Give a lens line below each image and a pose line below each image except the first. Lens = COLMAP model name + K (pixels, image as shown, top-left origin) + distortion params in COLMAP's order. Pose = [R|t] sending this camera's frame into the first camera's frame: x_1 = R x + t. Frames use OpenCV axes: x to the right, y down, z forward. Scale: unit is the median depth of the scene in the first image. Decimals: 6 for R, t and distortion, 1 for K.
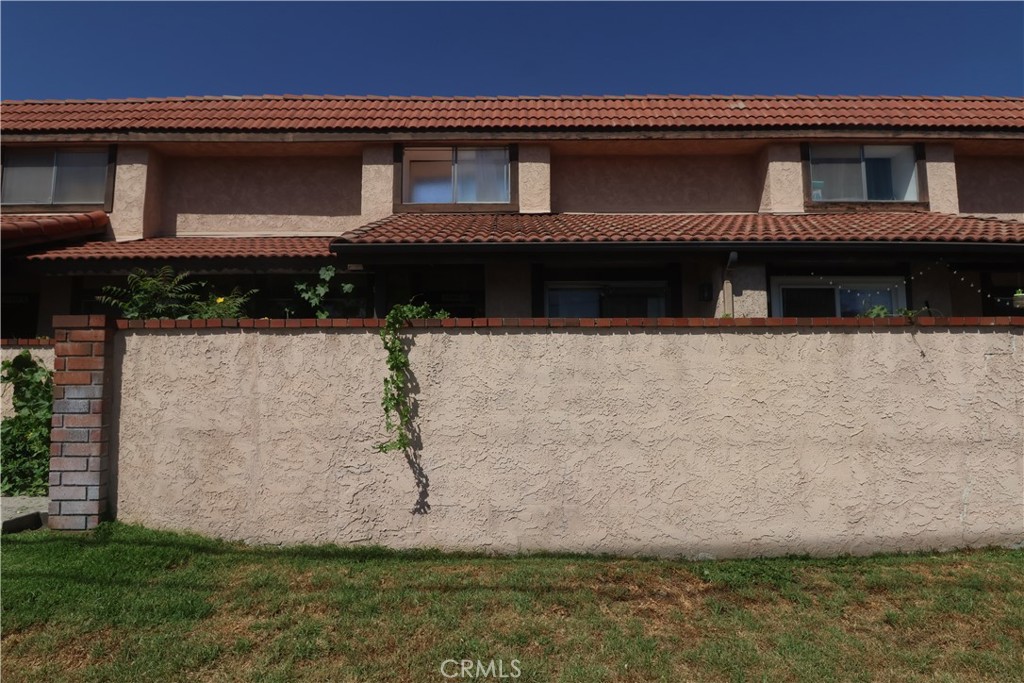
lens RADIAL K [[535.3, 0, 508.7], [0, 535.3, 341.8], [0, 0, 1]] dist [0.002836, -0.009278]
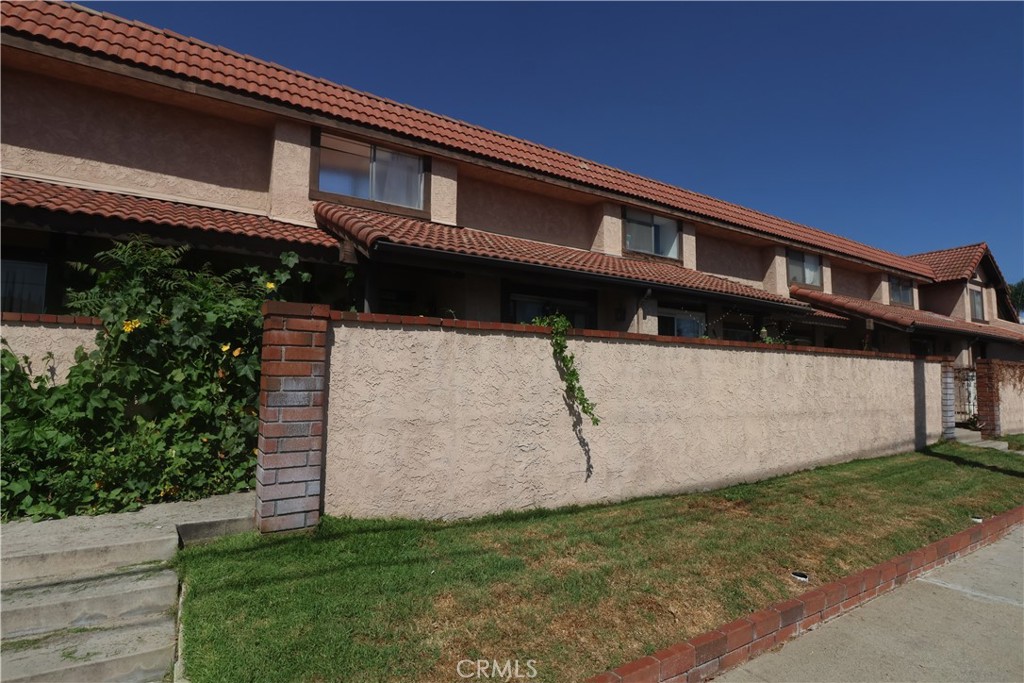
lens RADIAL K [[535.3, 0, 512.1], [0, 535.3, 342.0], [0, 0, 1]] dist [0.002836, -0.009278]
pose [[0.837554, 0.048452, 0.544202, -0.628689], [-0.052748, 0.998578, -0.007723, 0.004346], [-0.543802, -0.022237, 0.838919, -0.003903]]
